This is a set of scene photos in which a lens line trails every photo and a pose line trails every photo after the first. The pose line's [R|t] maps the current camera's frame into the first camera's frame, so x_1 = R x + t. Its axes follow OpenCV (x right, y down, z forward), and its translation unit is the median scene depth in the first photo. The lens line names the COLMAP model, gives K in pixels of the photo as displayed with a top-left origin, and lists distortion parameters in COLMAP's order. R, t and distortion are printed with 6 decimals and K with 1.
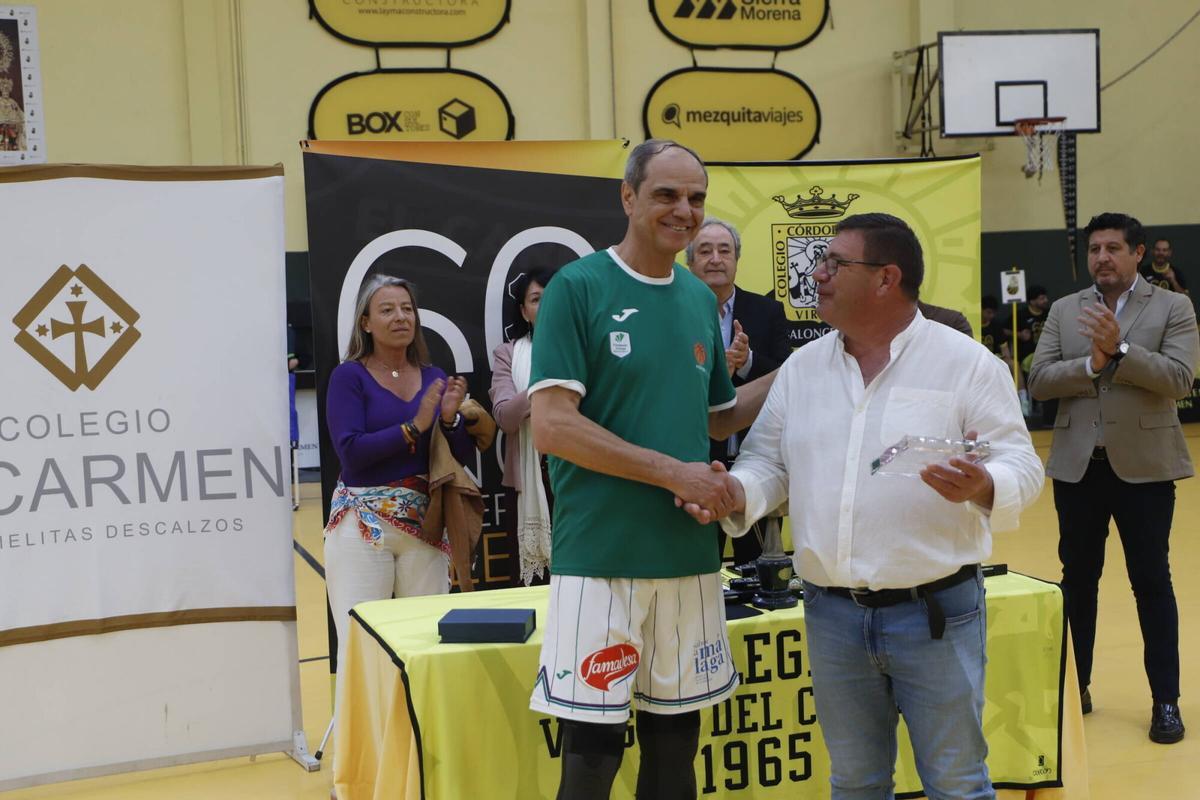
lens RADIAL K [[1718.0, 0, 600.0], [0, 1718.0, 400.0], [0, 0, 1]] dist [0.121551, 0.049290]
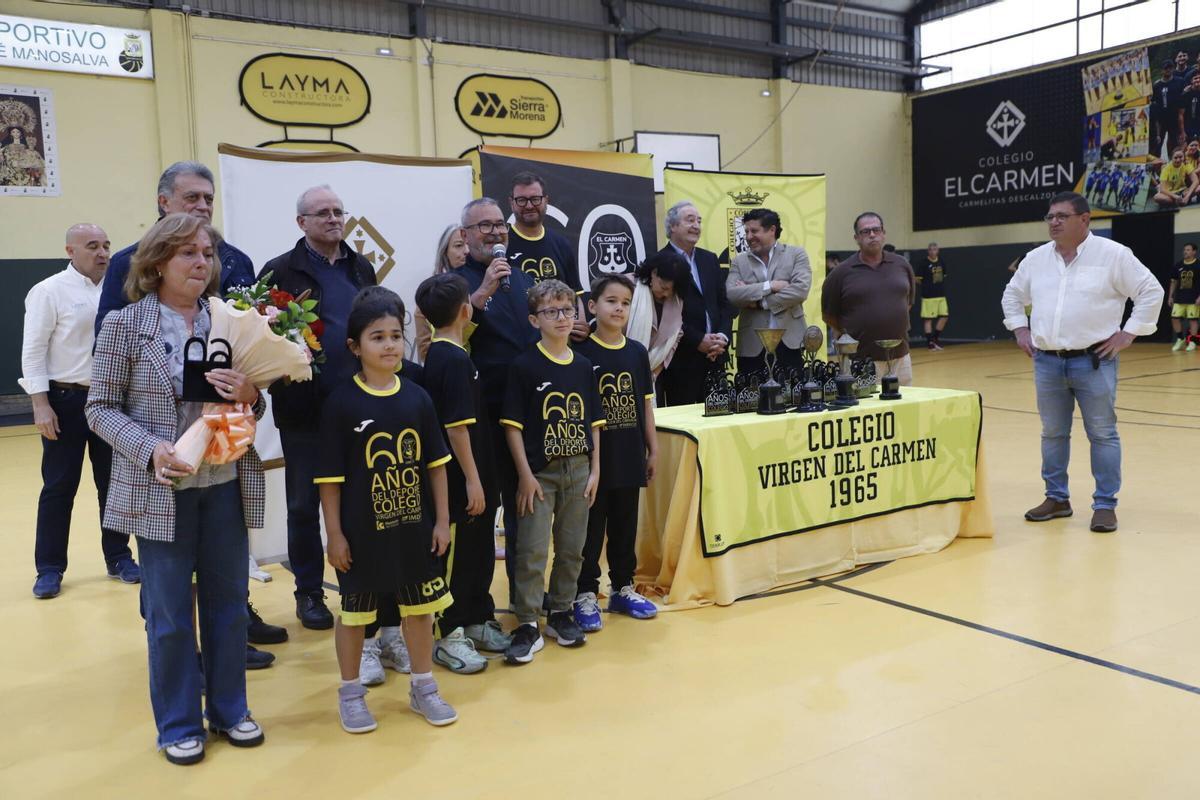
lens RADIAL K [[1086.3, 0, 600.0], [0, 1086.3, 400.0], [0, 0, 1]] dist [-0.064556, 0.153950]
pose [[0.961597, -0.025737, 0.273257, -0.136258], [0.020927, 0.999571, 0.020505, 0.026682], [-0.273667, -0.013999, 0.961723, 0.002357]]
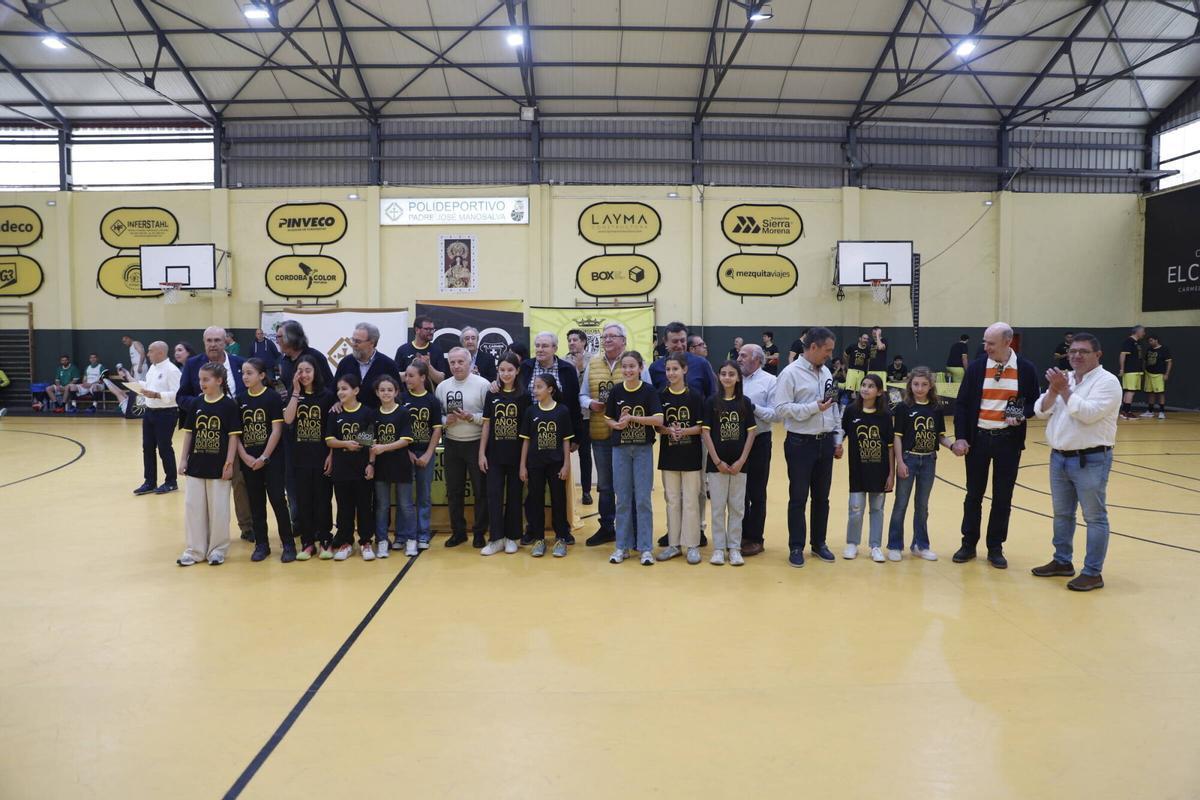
lens RADIAL K [[815.9, 0, 600.0], [0, 815.9, 400.0], [0, 0, 1]] dist [-0.143272, 0.102554]
pose [[0.957016, 0.051429, -0.285439, 0.219420], [-0.048602, 0.998674, 0.016987, -0.003125], [0.285934, -0.002384, 0.958246, -0.122076]]
